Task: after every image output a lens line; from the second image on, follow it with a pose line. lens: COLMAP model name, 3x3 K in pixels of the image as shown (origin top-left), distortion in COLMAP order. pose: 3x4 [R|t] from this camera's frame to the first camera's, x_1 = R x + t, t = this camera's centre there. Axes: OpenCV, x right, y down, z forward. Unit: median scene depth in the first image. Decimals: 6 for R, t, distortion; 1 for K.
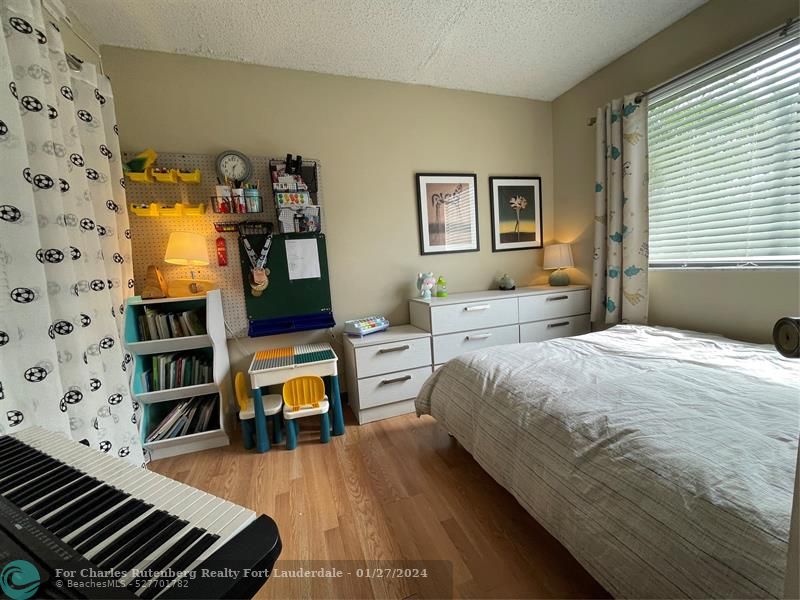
lens RADIAL K [[325.1, 0, 399.9], [0, 325.1, 299.2], [0, 0, 1]] dist [0.001510, -0.000341]
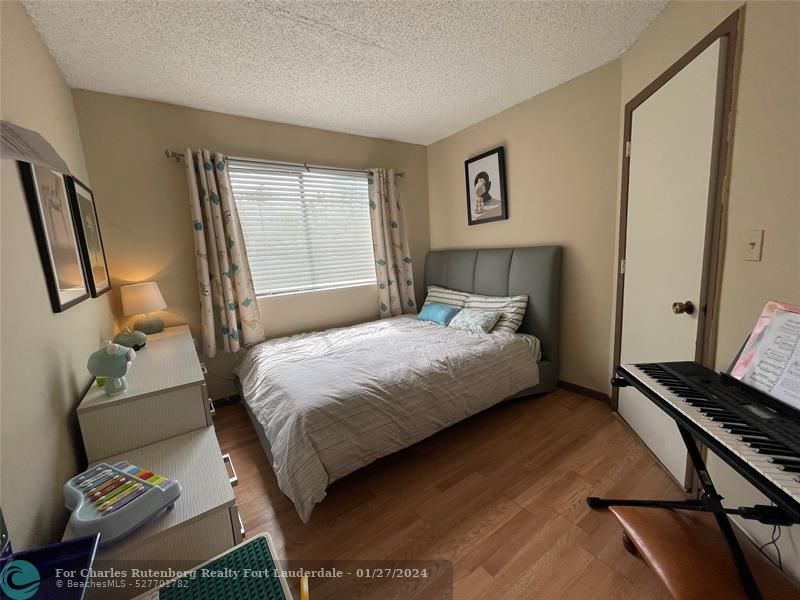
lens RADIAL K [[325.1, 0, 400.1], [0, 325.1, 297.4], [0, 0, 1]] dist [0.001510, -0.000341]
pose [[-0.267867, -0.065490, 0.961227, -0.606226], [0.178870, 0.976962, 0.116408, -0.147720], [-0.946706, 0.203116, -0.249982, 0.786909]]
